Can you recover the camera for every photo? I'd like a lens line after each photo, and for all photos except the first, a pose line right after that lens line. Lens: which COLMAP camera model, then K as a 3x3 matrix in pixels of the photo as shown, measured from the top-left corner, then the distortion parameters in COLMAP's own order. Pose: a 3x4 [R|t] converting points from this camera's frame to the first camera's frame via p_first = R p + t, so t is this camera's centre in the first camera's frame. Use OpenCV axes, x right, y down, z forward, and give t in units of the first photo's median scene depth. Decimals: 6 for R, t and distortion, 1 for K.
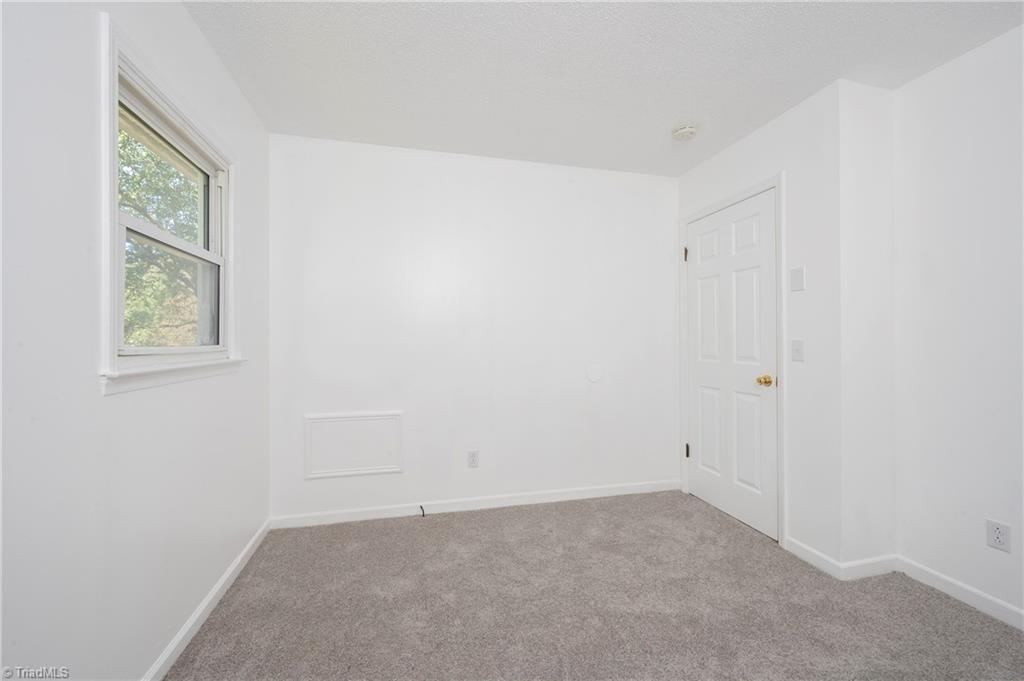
lens RADIAL K [[405.2, 0, 509.7], [0, 405.2, 334.6], [0, 0, 1]] dist [-0.000941, 0.000762]
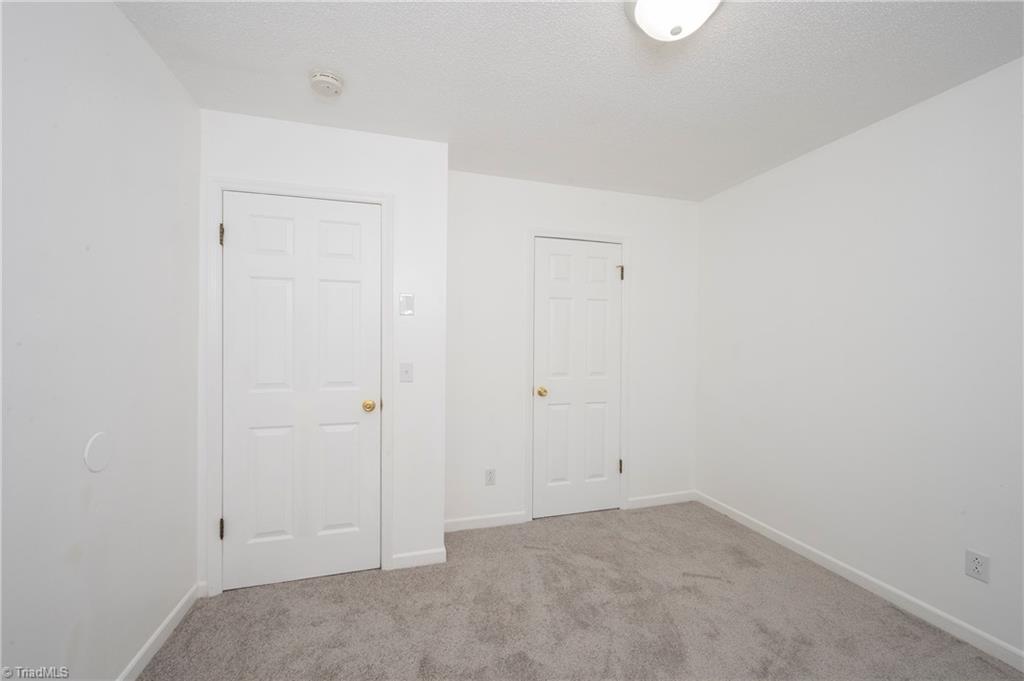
lens RADIAL K [[405.2, 0, 514.8], [0, 405.2, 343.0], [0, 0, 1]] dist [-0.000941, 0.000762]
pose [[-0.039171, -0.012708, 0.999152, -0.314500], [-0.017176, 0.999780, 0.012043, -0.048604], [-0.999085, -0.016690, -0.039380, 0.704263]]
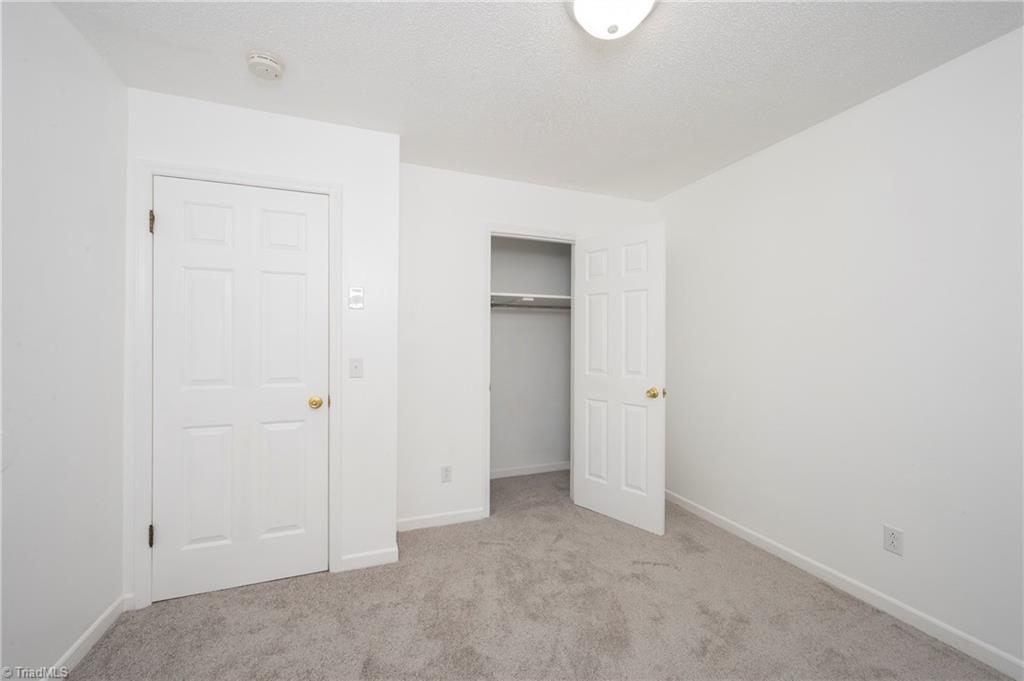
lens RADIAL K [[405.2, 0, 516.3], [0, 405.2, 340.9], [0, 0, 1]] dist [-0.000941, 0.000762]
pose [[-0.117207, -0.006172, 0.993088, -0.317496], [-0.014427, 0.999886, 0.004511, -0.034444], [-0.993003, -0.013799, -0.117282, 0.664802]]
